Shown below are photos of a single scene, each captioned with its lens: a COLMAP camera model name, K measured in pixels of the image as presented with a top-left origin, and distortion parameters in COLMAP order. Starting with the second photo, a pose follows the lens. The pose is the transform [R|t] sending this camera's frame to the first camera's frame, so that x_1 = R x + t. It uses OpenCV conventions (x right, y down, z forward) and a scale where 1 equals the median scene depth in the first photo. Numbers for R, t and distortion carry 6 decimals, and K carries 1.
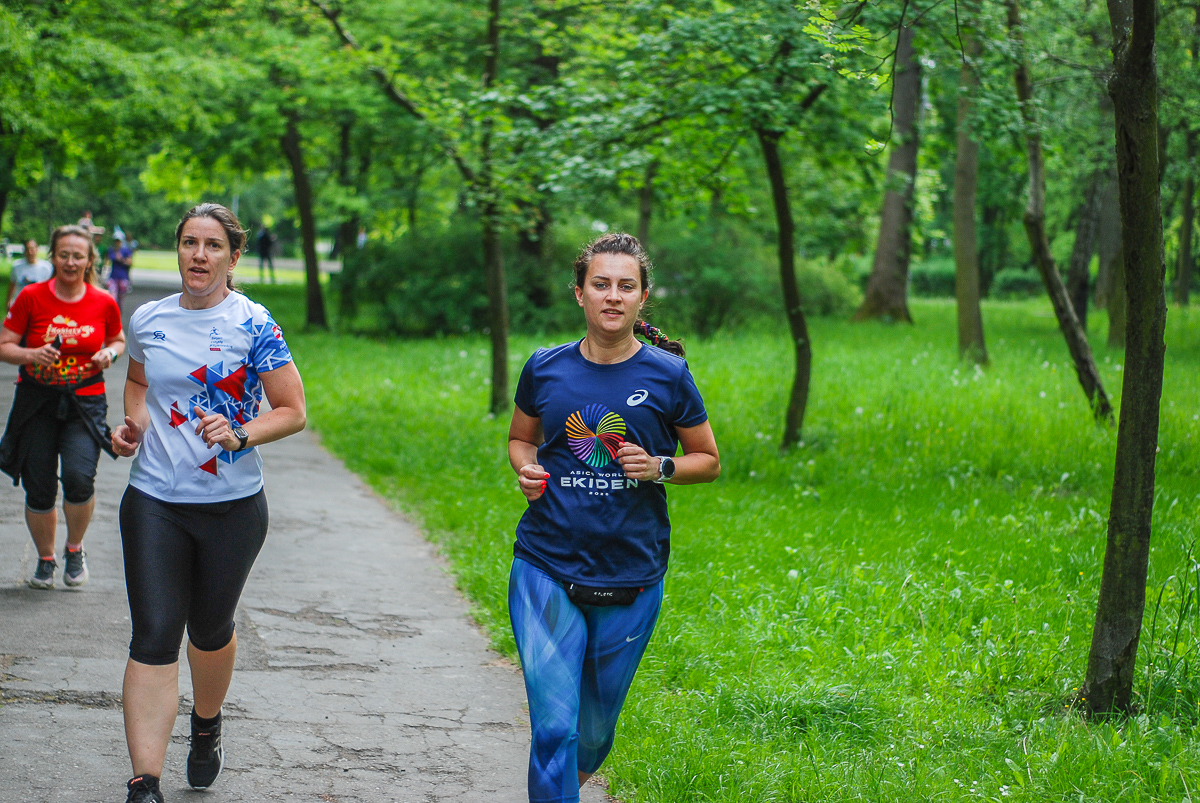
lens RADIAL K [[2626.9, 0, 600.2], [0, 2626.9, 485.5], [0, 0, 1]] dist [-0.035430, 0.053035]
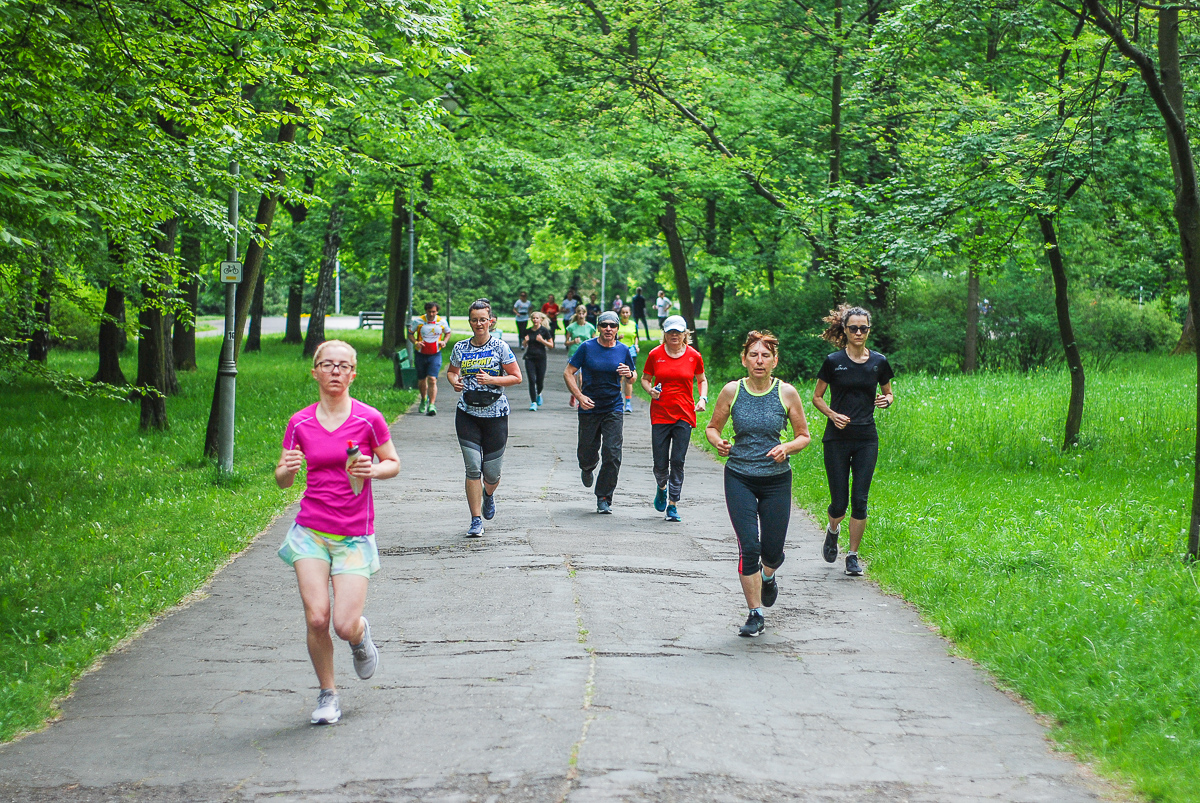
lens RADIAL K [[2627.4, 0, 600.0], [0, 2627.4, 401.5], [0, 0, 1]] dist [-0.024868, -0.124950]
pose [[0.990082, -0.034738, -0.136128, 0.011699], [0.027582, 0.998154, -0.054103, 0.016926], [0.137756, 0.049812, 0.989213, -0.213916]]
